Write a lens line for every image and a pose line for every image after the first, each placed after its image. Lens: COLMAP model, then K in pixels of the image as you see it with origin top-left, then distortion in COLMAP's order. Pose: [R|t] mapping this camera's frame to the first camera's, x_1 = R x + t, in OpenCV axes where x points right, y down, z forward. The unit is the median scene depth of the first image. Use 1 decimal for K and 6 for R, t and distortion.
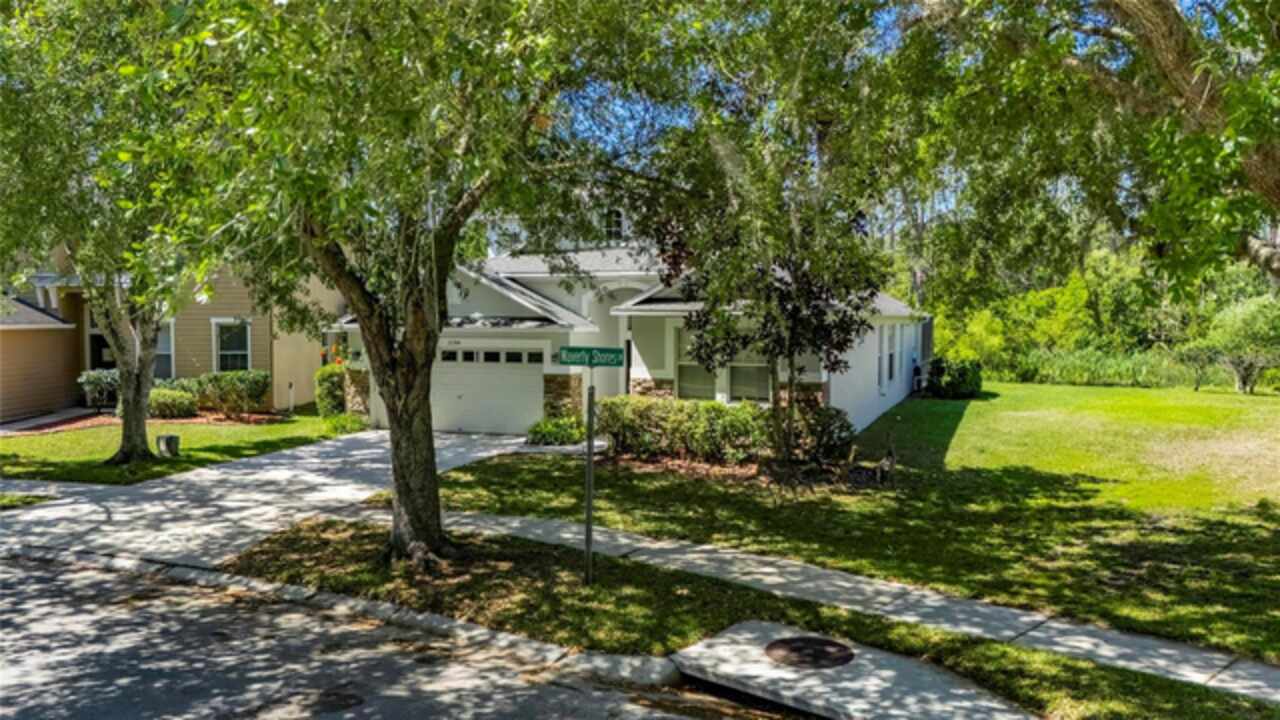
lens RADIAL K [[955.3, 0, 640.0], [0, 955.3, 360.0], [0, 0, 1]] dist [0.056576, -0.039366]
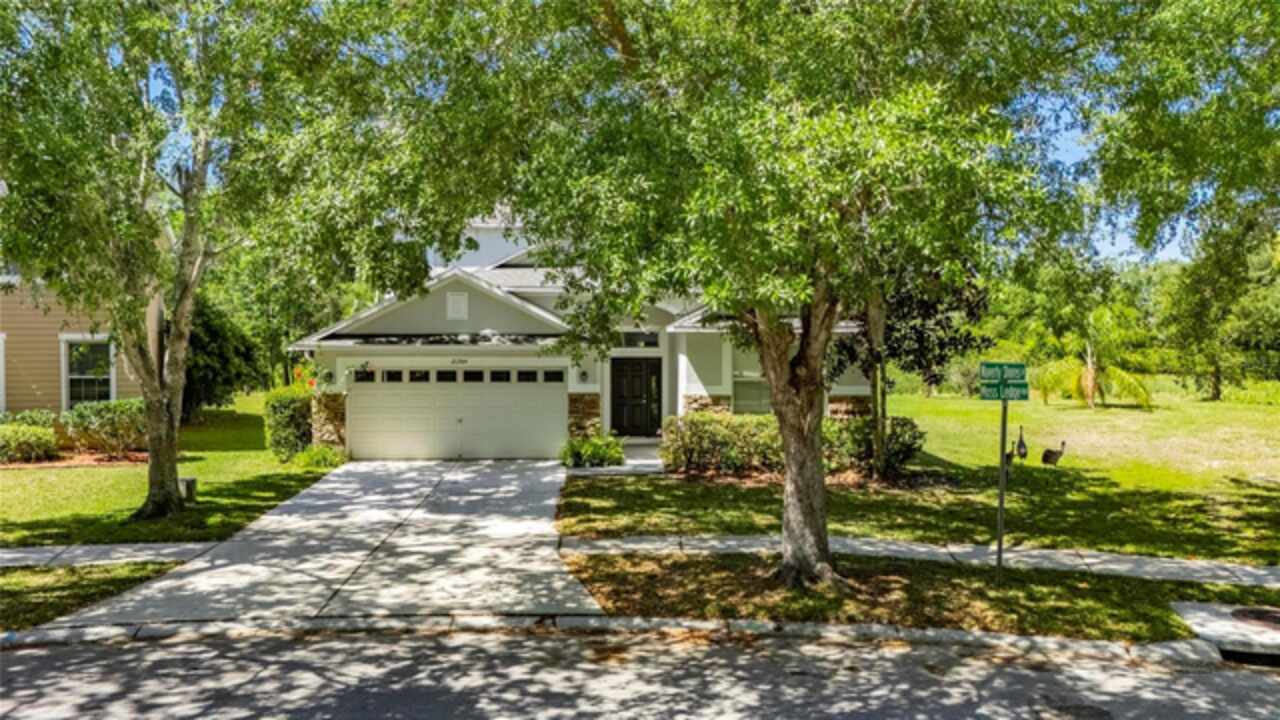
lens RADIAL K [[955.3, 0, 640.0], [0, 955.3, 360.0], [0, 0, 1]] dist [0.056576, -0.039366]
pose [[0.913028, -0.007389, 0.407829, -0.870461], [0.014845, 0.999775, -0.015121, -0.006515], [-0.407626, 0.019860, 0.912933, 0.190498]]
